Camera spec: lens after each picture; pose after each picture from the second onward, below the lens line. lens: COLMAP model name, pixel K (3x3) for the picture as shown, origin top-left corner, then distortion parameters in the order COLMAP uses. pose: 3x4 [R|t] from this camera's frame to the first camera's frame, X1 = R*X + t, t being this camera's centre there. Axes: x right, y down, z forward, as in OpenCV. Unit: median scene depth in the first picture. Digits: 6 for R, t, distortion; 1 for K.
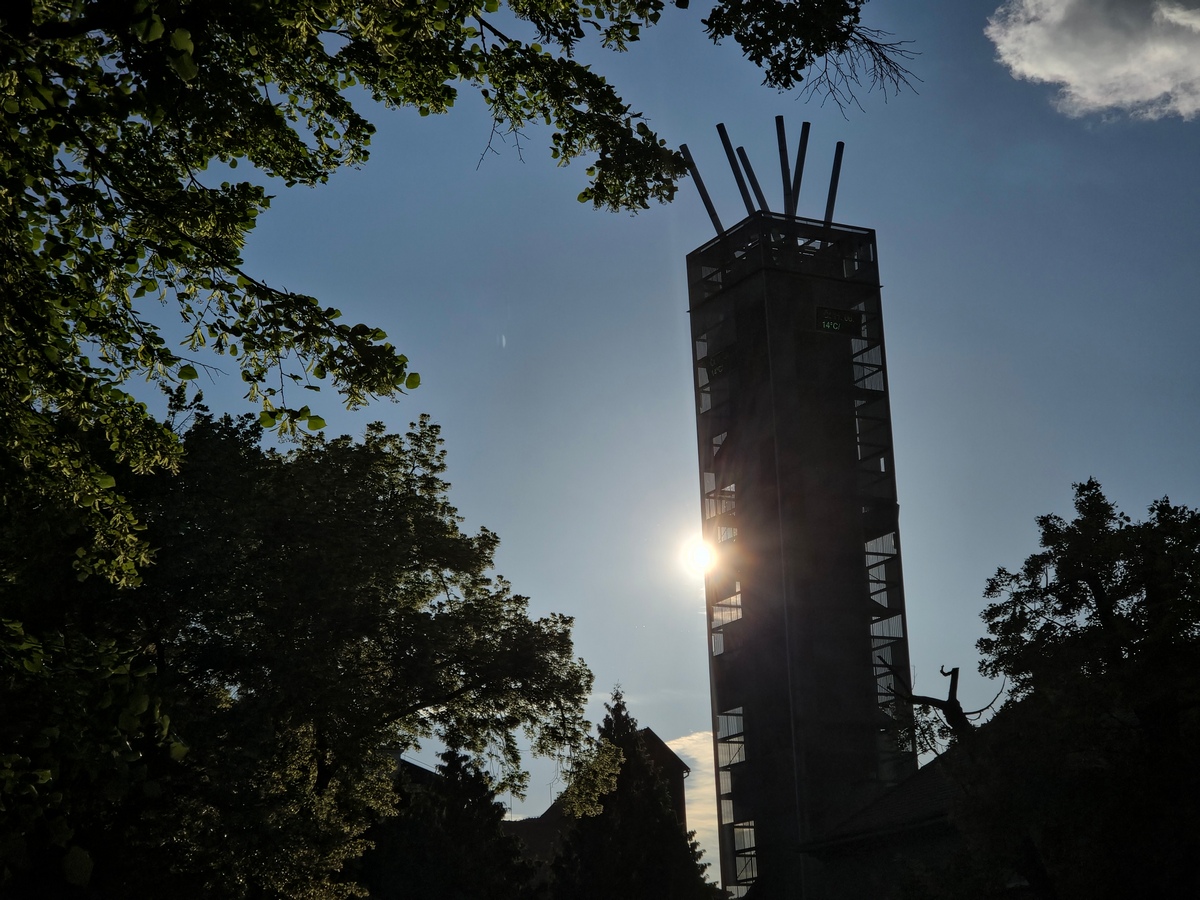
lens RADIAL K [[2397.3, 0, 600.0], [0, 2397.3, 450.0], [0, 0, 1]] dist [-0.021763, 0.072137]
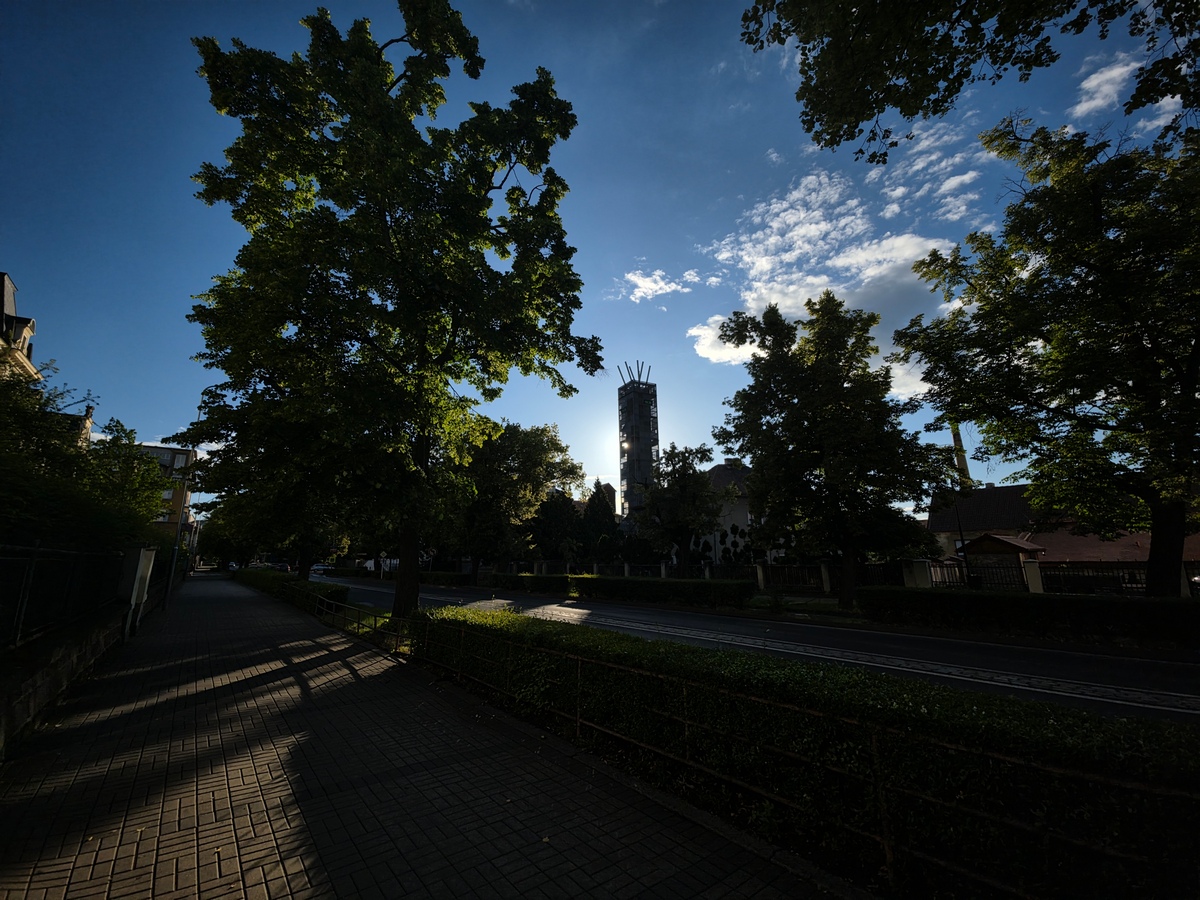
lens RADIAL K [[487.9, 0, 598.2], [0, 487.9, 443.8], [0, 0, 1]] dist [-0.002233, -0.006626]
pose [[0.999537, 0.026695, -0.014597, 0.028654], [-0.026111, 0.998905, 0.038811, -0.010219], [0.015617, -0.038412, 0.999140, -0.032164]]
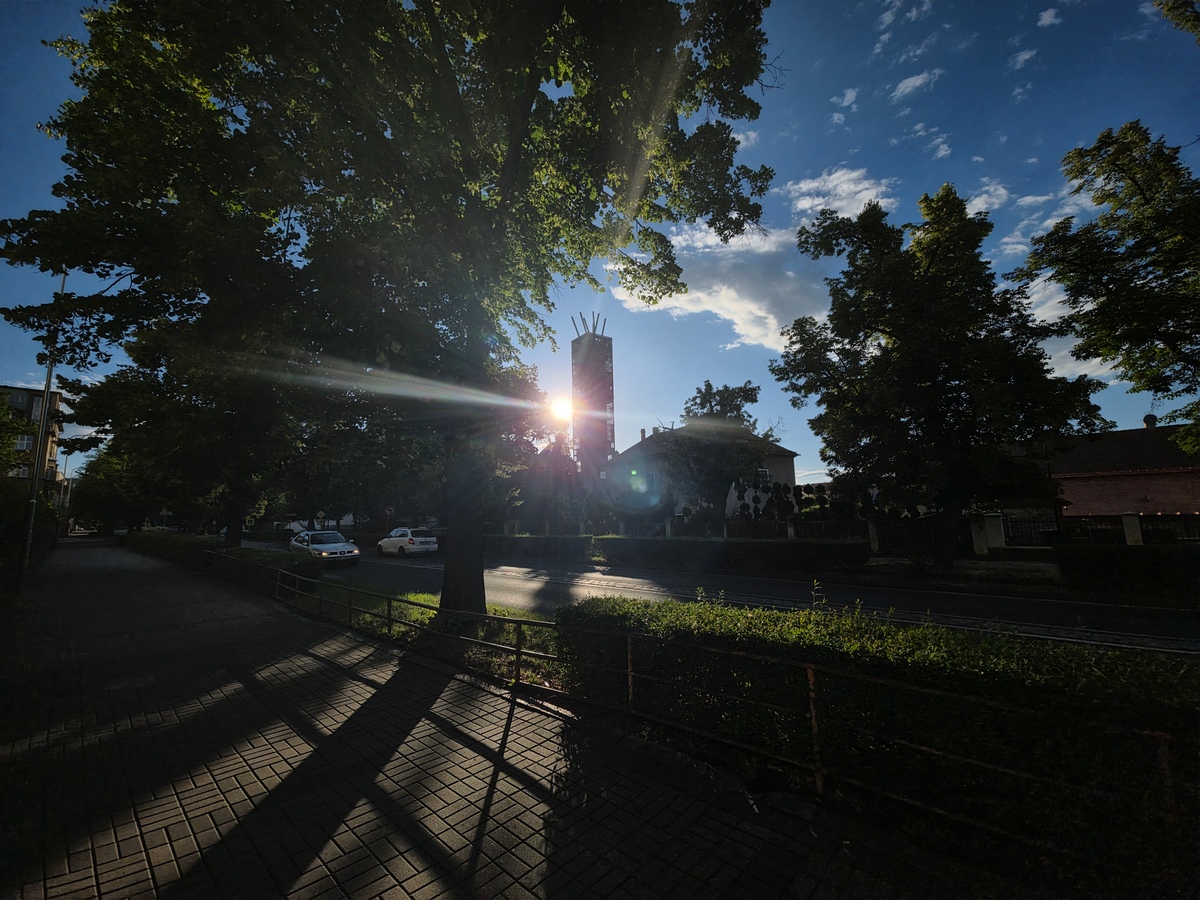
lens RADIAL K [[484.3, 0, 600.0], [0, 484.3, 450.0], [0, 0, 1]] dist [0.000250, -0.005637]
pose [[0.989570, 0.041722, 0.137877, -0.068109], [-0.058719, 0.990840, 0.121606, 0.027054], [-0.131541, -0.128434, 0.982956, 0.081123]]
